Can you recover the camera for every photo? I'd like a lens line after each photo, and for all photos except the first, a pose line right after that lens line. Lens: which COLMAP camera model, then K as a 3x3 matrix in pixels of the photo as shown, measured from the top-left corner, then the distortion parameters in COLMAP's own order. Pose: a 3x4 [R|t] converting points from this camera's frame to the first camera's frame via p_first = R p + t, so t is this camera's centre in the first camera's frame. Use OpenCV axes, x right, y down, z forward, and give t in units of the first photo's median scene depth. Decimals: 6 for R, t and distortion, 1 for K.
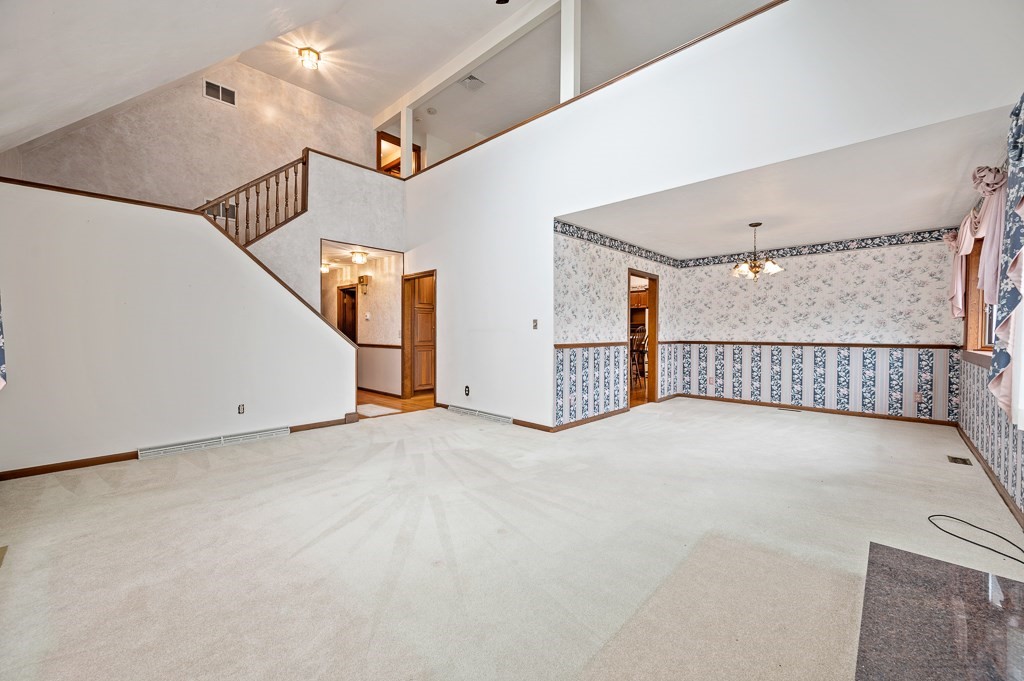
lens RADIAL K [[411.2, 0, 508.6], [0, 411.2, 338.2], [0, 0, 1]] dist [0.003991, 0.000193]
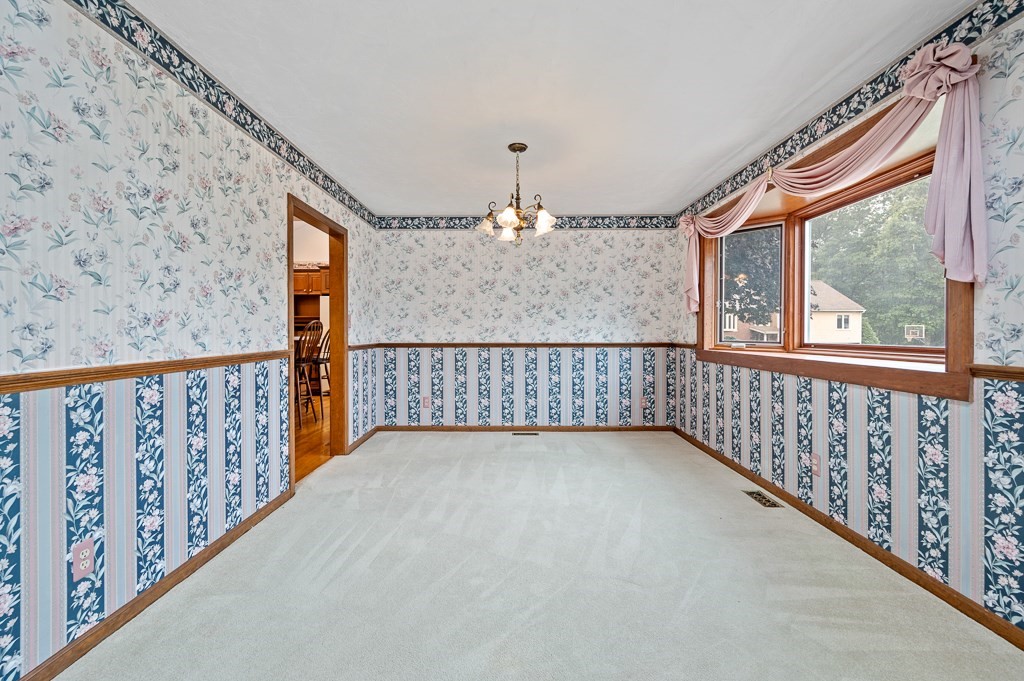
lens RADIAL K [[428.2, 0, 511.8], [0, 428.2, 335.6], [0, 0, 1]] dist [0.001951, -0.000608]
pose [[0.730113, -0.010998, 0.683238, 0.141010], [0.011867, 0.999924, 0.003415, -0.006372], [-0.683223, 0.005614, 0.730188, 0.466387]]
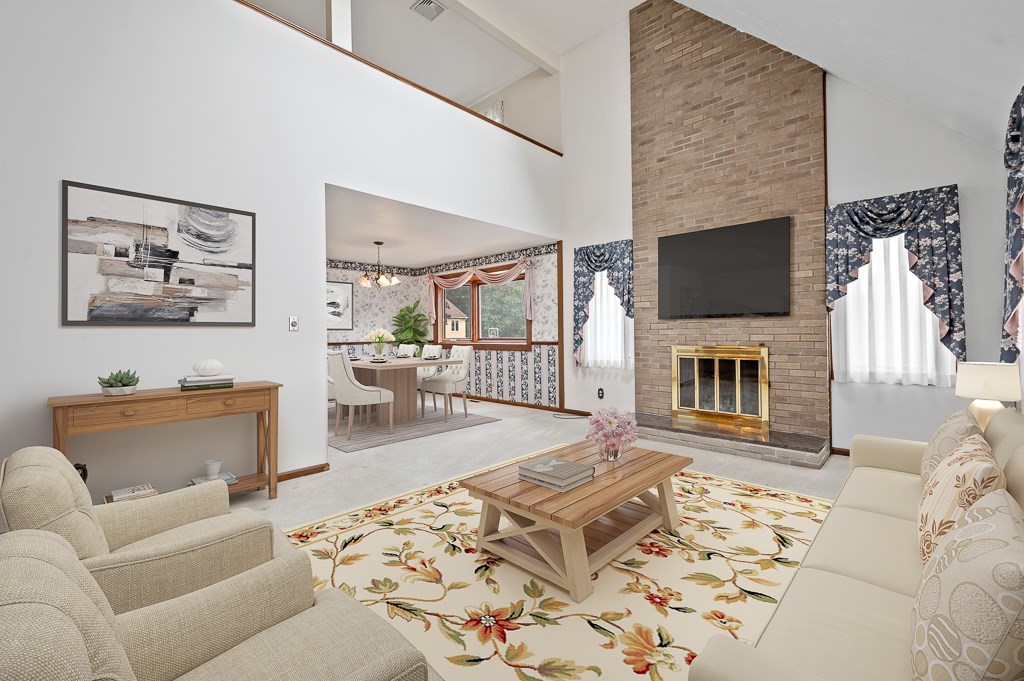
lens RADIAL K [[428.2, 0, 511.3], [0, 428.2, 337.7], [0, 0, 1]] dist [0.001951, -0.000608]
pose [[0.028647, -0.015166, 0.999475, -0.526030], [0.021574, 0.999661, 0.014550, -0.009293], [-0.999357, 0.021146, 0.028964, 0.485405]]
